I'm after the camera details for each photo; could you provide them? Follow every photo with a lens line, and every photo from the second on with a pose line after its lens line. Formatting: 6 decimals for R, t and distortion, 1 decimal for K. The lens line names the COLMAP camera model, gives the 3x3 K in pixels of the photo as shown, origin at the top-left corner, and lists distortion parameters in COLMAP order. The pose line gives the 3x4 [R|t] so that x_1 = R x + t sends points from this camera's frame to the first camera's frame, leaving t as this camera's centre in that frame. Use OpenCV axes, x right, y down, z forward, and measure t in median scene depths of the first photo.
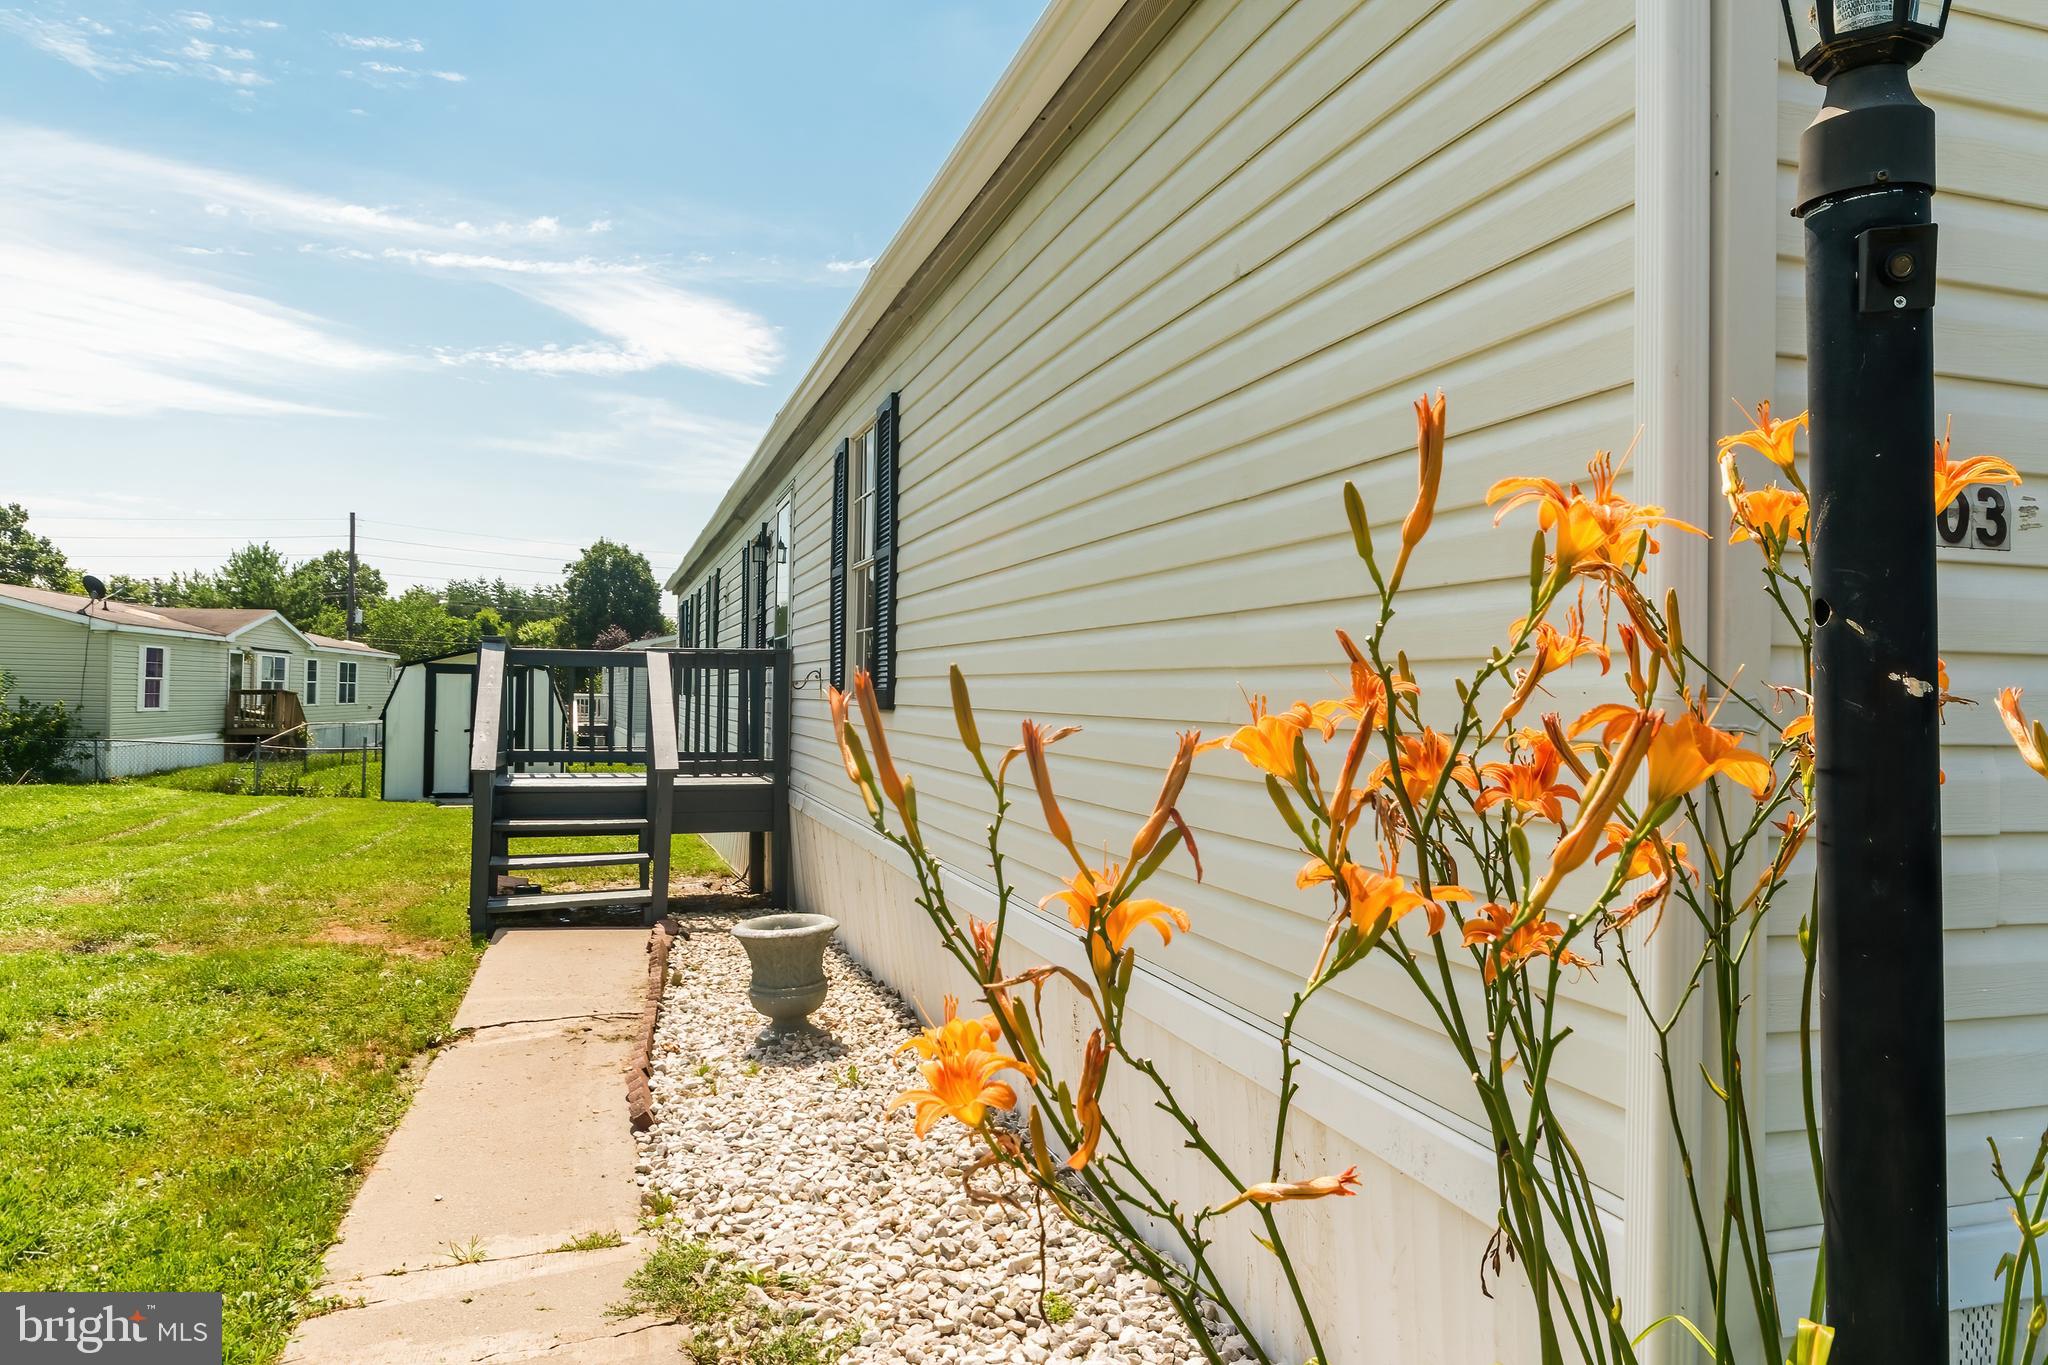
lens RADIAL K [[1318.7, 0, 1026.7], [0, 1318.7, 674.7], [0, 0, 1]] dist [0.000596, 0.003646]
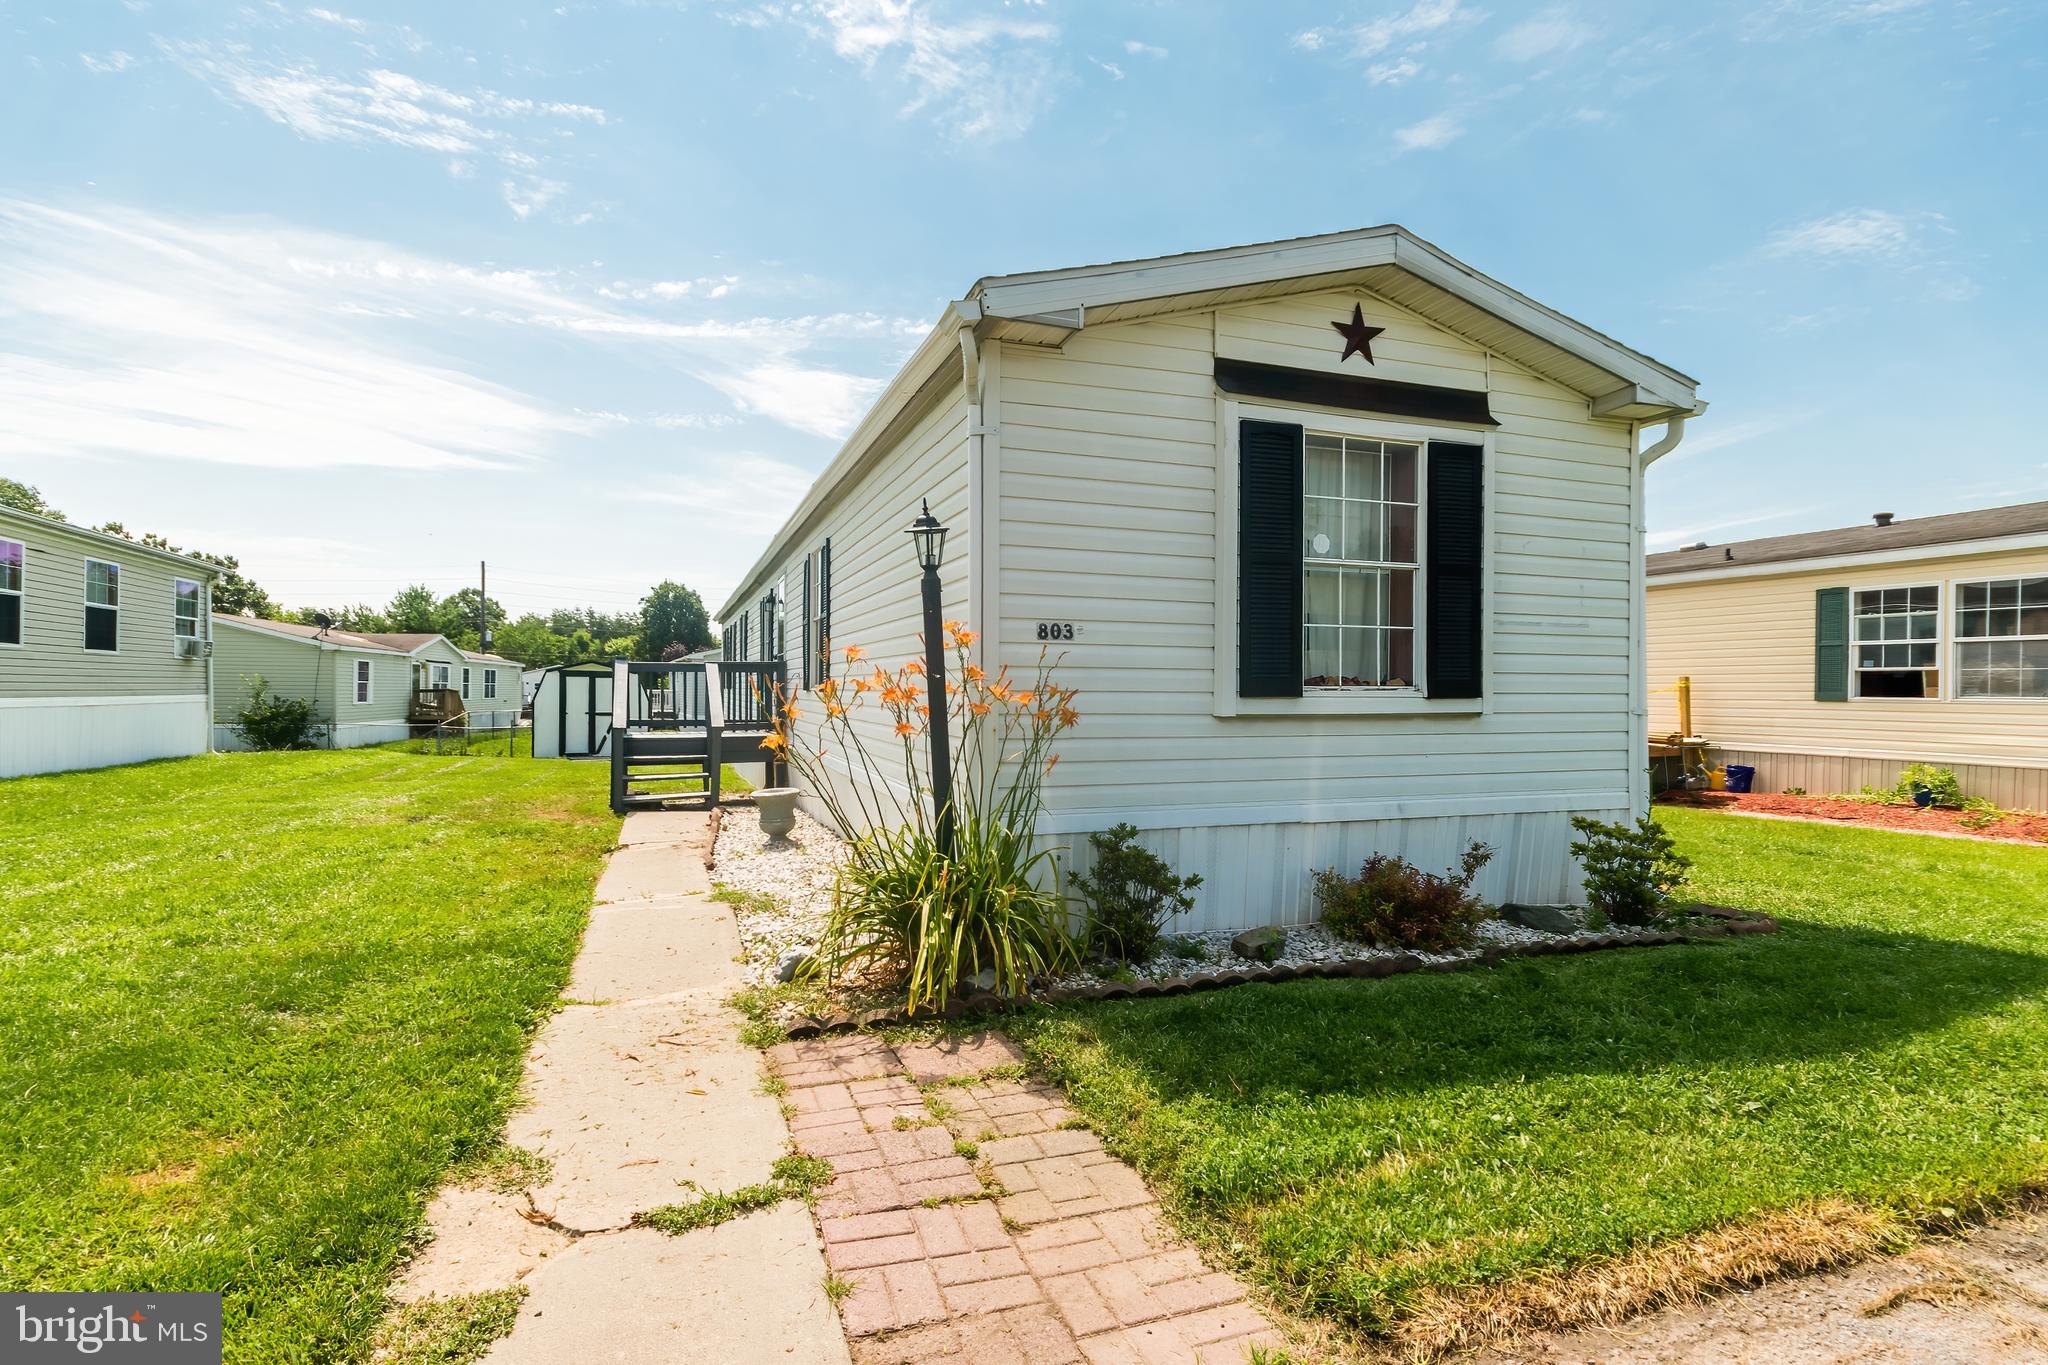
lens RADIAL K [[956.3, 0, 1013.6], [0, 956.3, 685.5], [0, 0, 1]] dist [0.003146, 0.001194]
pose [[0.999262, -0.009992, 0.037094, 0.026862], [0.009527, 0.999874, 0.012685, 0.000096], [-0.037216, -0.012323, 0.999231, -0.103299]]
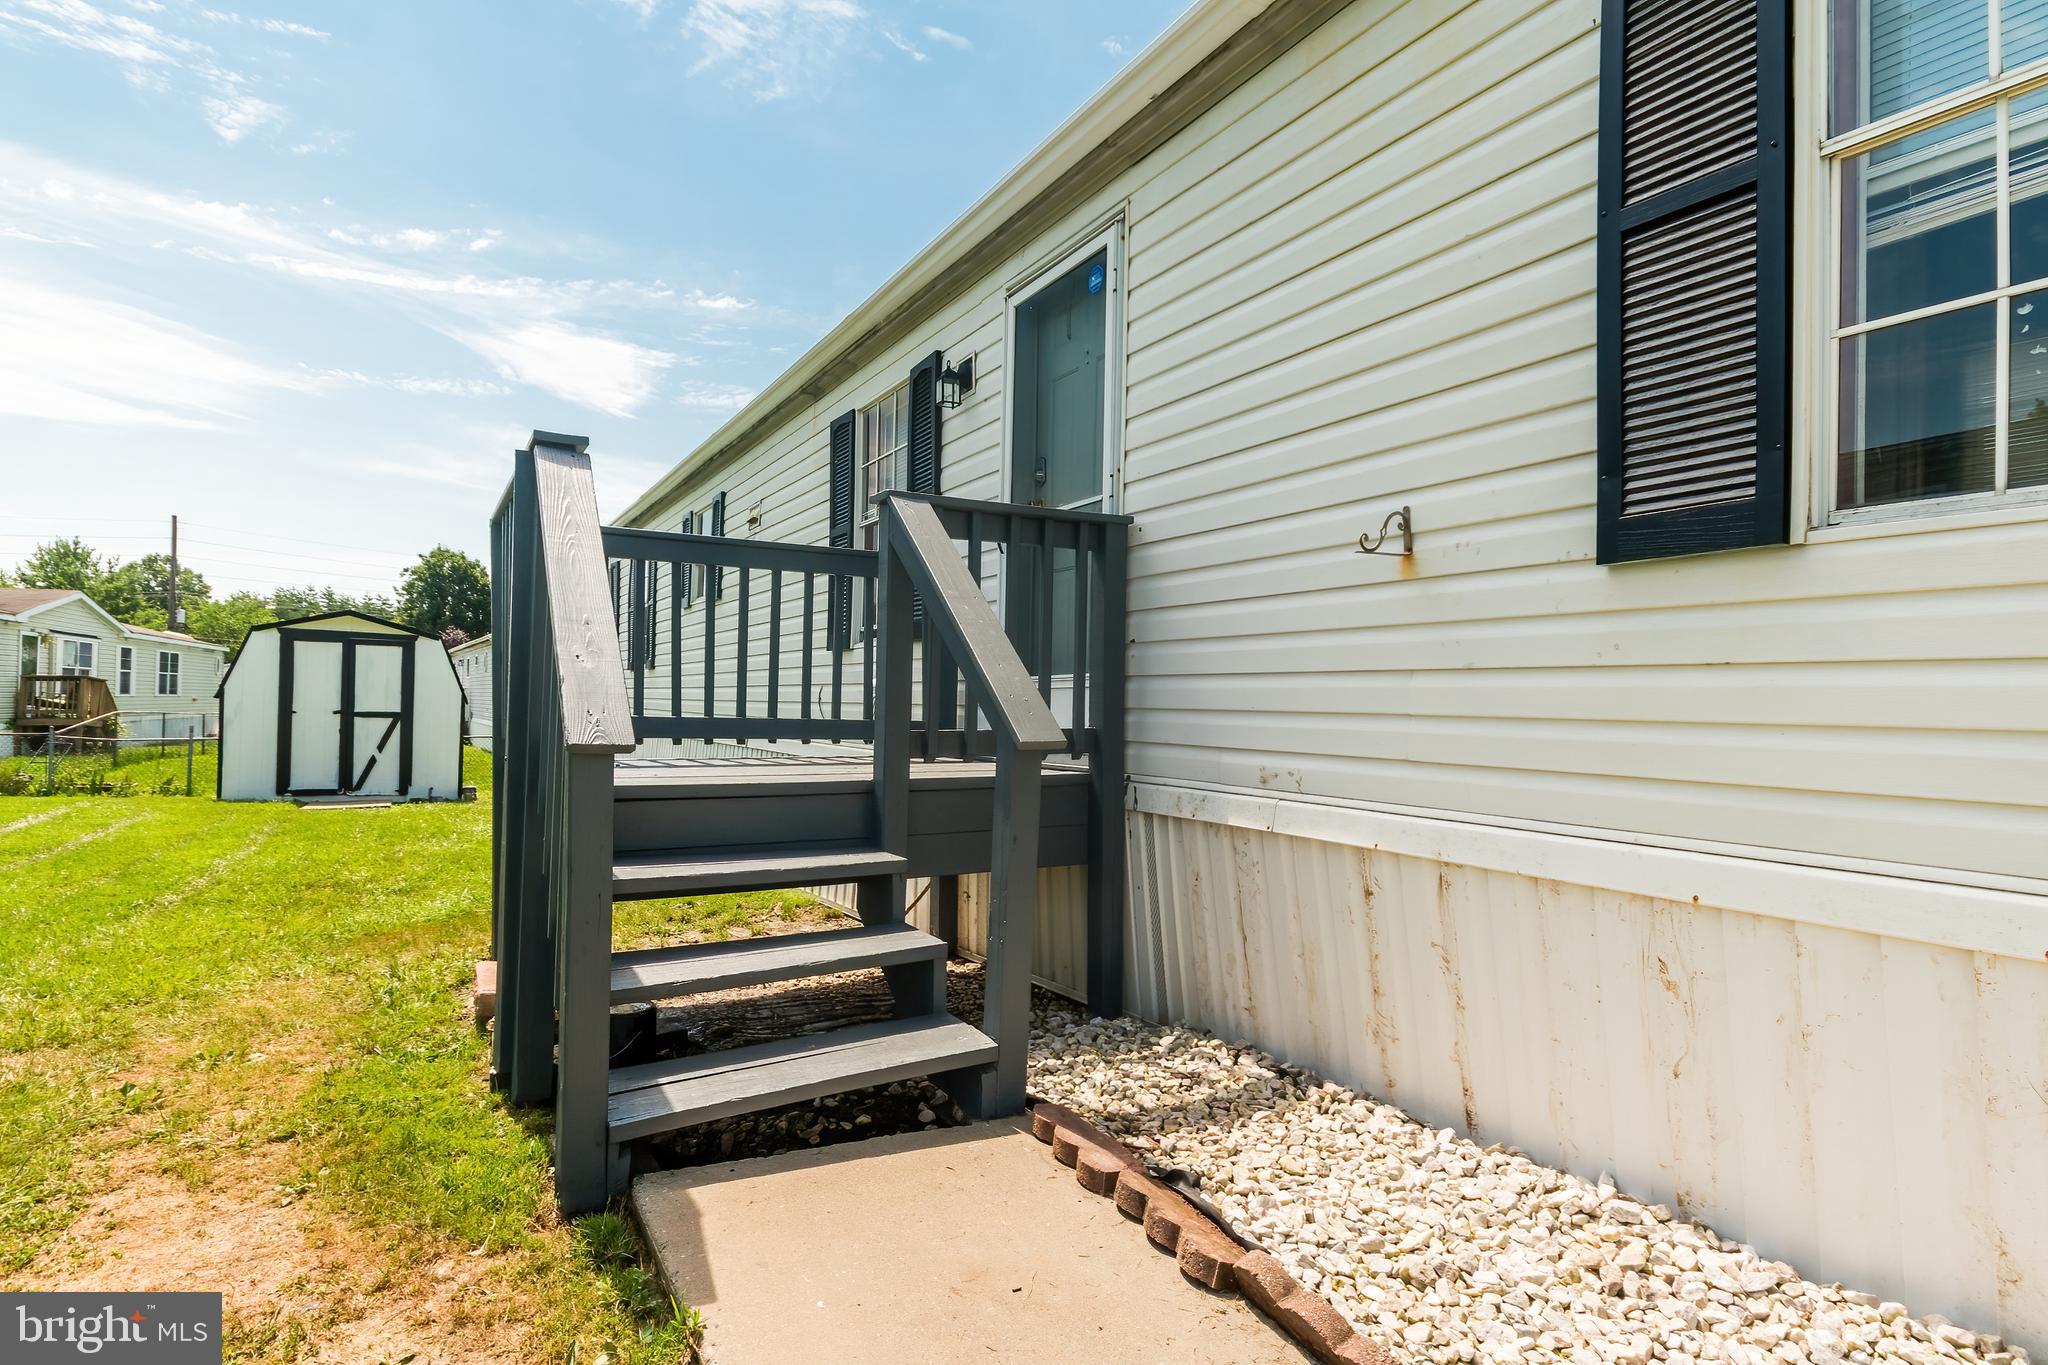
lens RADIAL K [[1070.2, 0, 1031.2], [0, 1070.2, 692.1], [0, 0, 1]] dist [-0.002713, -0.004661]
pose [[0.979080, 0.004401, 0.203426, -0.096287], [-0.006320, 0.999941, 0.008784, 0.014744], [-0.203376, -0.009886, 0.979051, 0.186857]]
